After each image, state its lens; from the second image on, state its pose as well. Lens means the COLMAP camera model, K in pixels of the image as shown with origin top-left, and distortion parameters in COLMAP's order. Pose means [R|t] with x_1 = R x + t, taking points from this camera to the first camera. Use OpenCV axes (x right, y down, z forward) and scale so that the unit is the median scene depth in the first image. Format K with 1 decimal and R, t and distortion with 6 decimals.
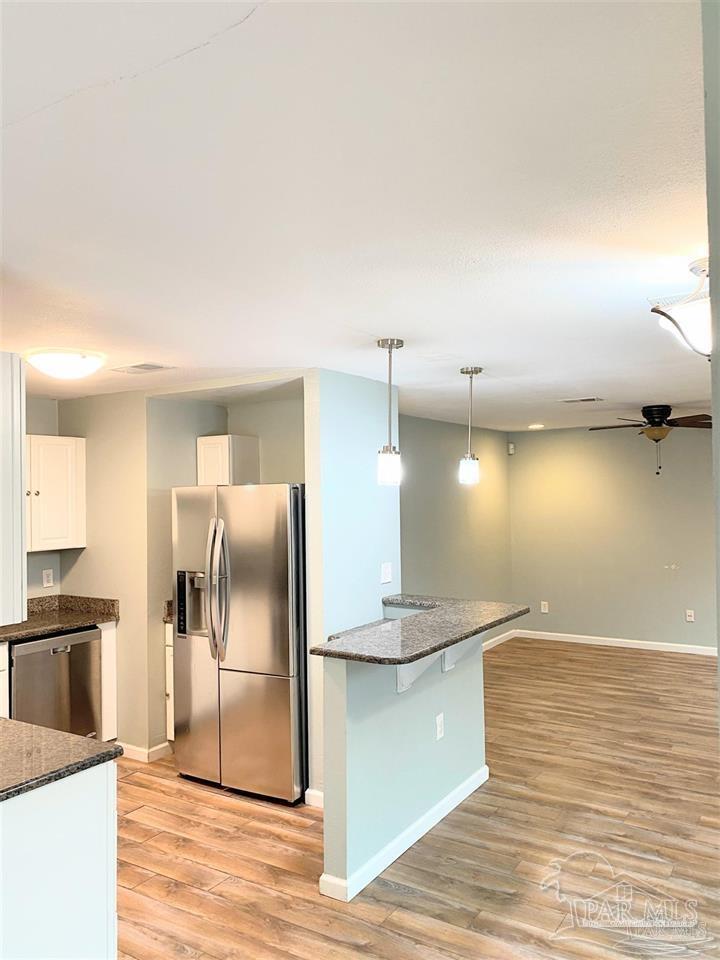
lens RADIAL K [[734.5, 0, 360.0], [0, 734.5, 480.0], [0, 0, 1]] dist [0.055101, -0.066318]
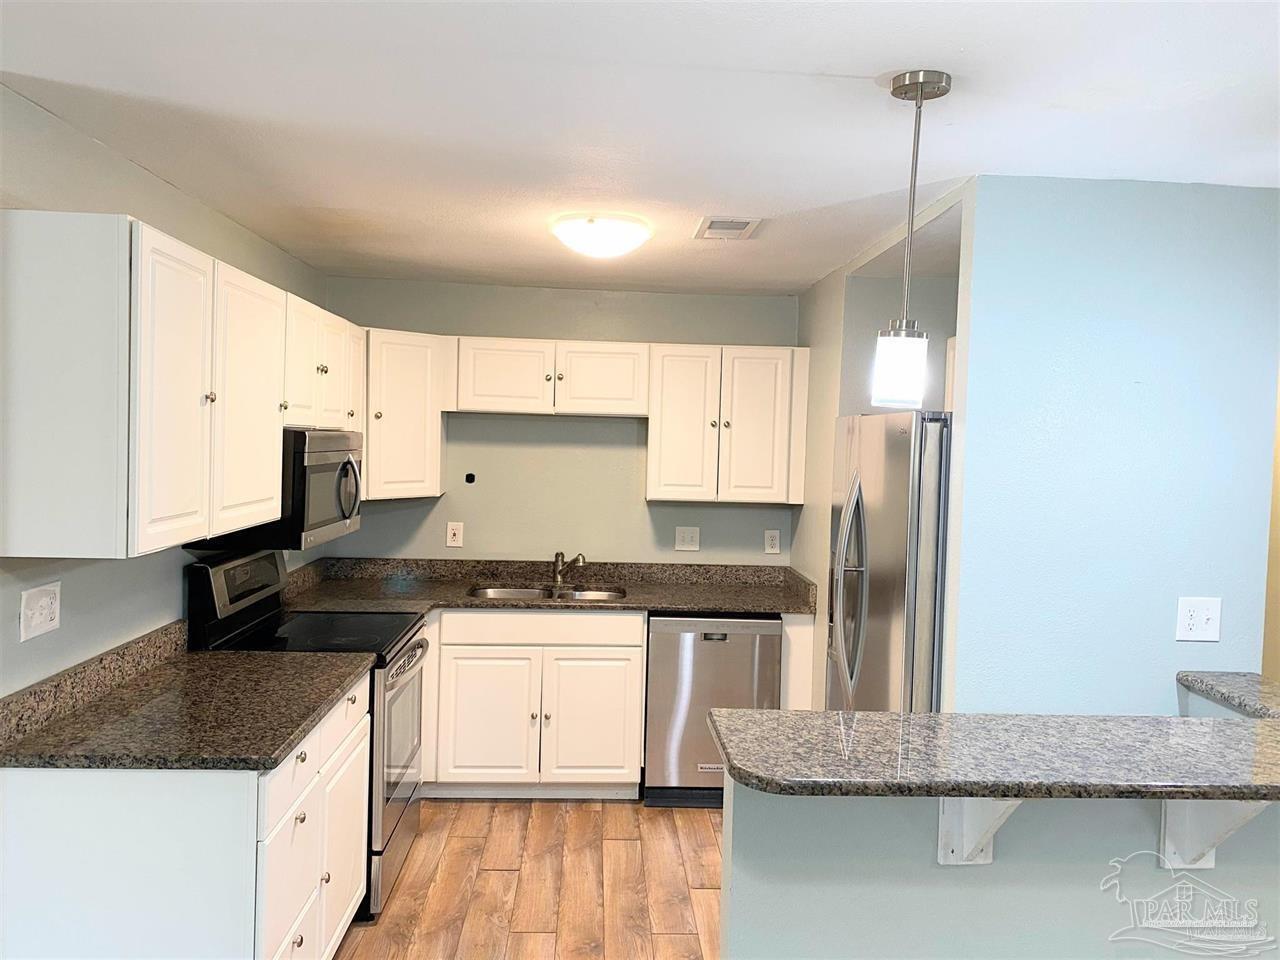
lens RADIAL K [[979.3, 0, 644.5], [0, 979.3, 474.6], [0, 0, 1]] dist [0.055101, -0.066318]
pose [[0.580591, 0.064165, -0.811663, 0.361081], [-0.024444, 0.997814, 0.061396, 0.012467], [0.813829, -0.015805, 0.580890, 0.421226]]
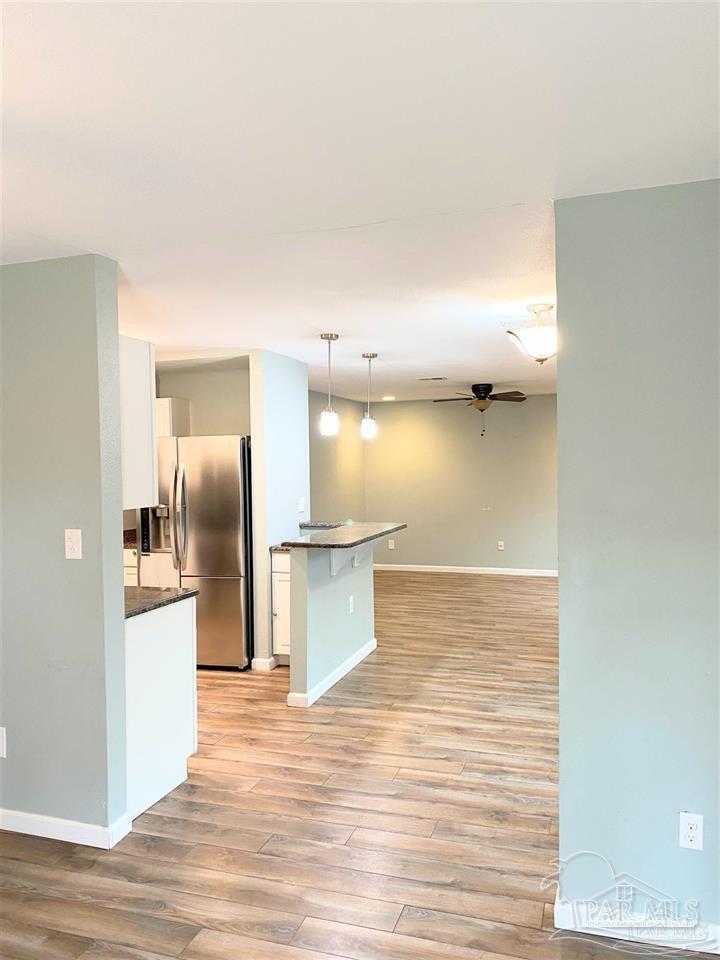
lens RADIAL K [[731.2, 0, 356.8], [0, 731.2, 476.2], [0, 0, 1]] dist [0.164921, -0.406620]
pose [[0.970016, -0.003341, 0.243019, -0.213144], [-0.004741, 0.999455, 0.032666, 0.034854], [-0.242996, -0.032839, 0.969471, -0.353779]]
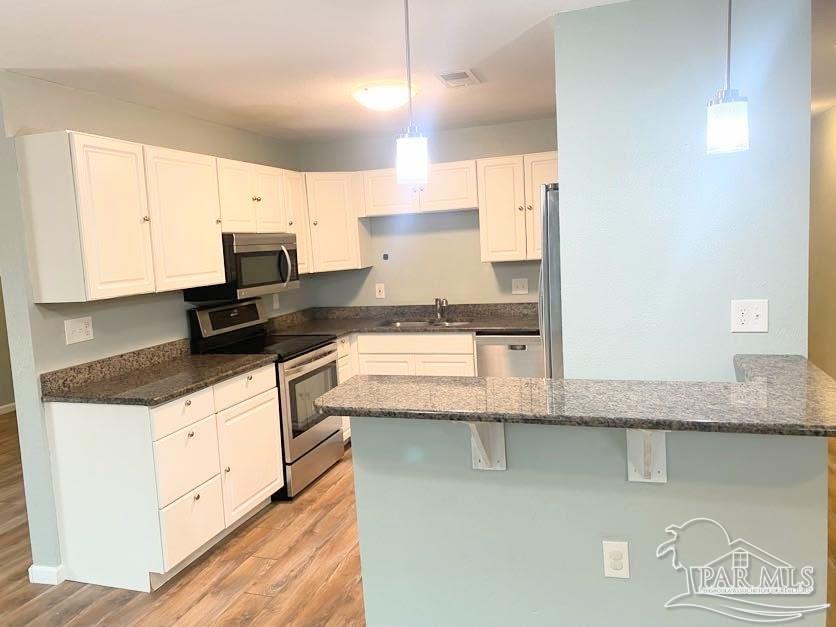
lens RADIAL K [[636.7, 0, 405.1], [0, 636.7, 310.0], [0, 0, 1]] dist [0.164921, -0.406620]
pose [[0.235071, 0.107894, -0.965971, 0.535438], [0.069380, 0.989422, 0.127397, 0.040189], [0.969499, -0.096966, 0.225099, 0.680239]]
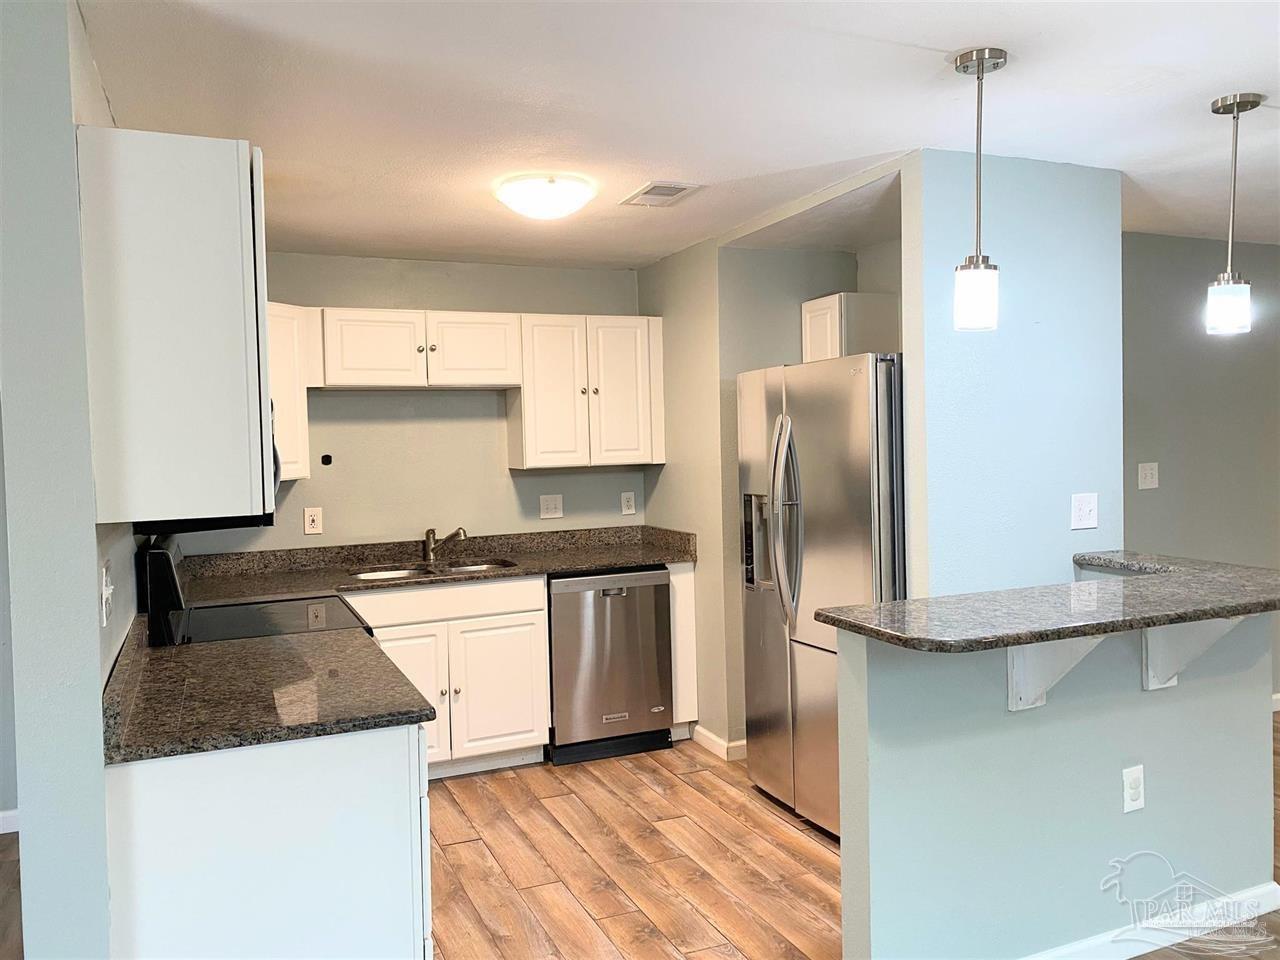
lens RADIAL K [[977.8, 0, 631.3], [0, 977.8, 472.3], [0, 0, 1]] dist [0.066347, -0.086807]
pose [[0.825524, 0.013767, -0.564199, 0.195513], [0.022643, 0.998090, 0.057486, 0.052499], [0.563913, -0.060231, 0.823635, 0.206403]]
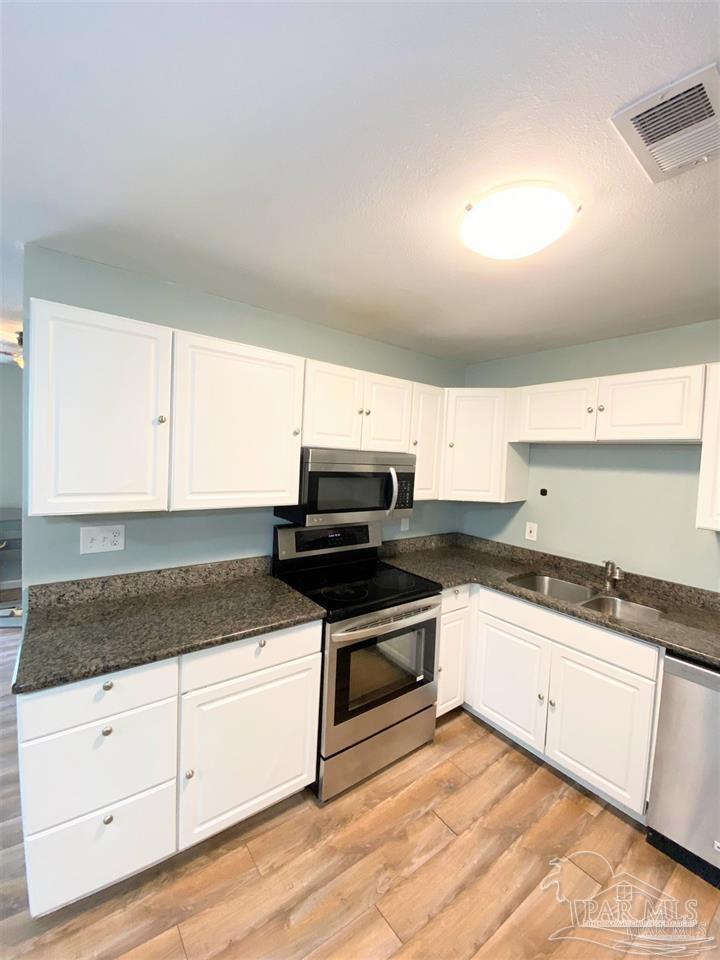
lens RADIAL K [[389.5, 0, 355.9], [0, 389.5, 474.0], [0, 0, 1]] dist [0.022641, -0.021165]
pose [[-0.350932, 0.047029, -0.935219, -0.017208], [-0.023797, 0.997968, 0.059114, 0.034239], [0.936098, 0.043001, -0.349100, 0.877156]]
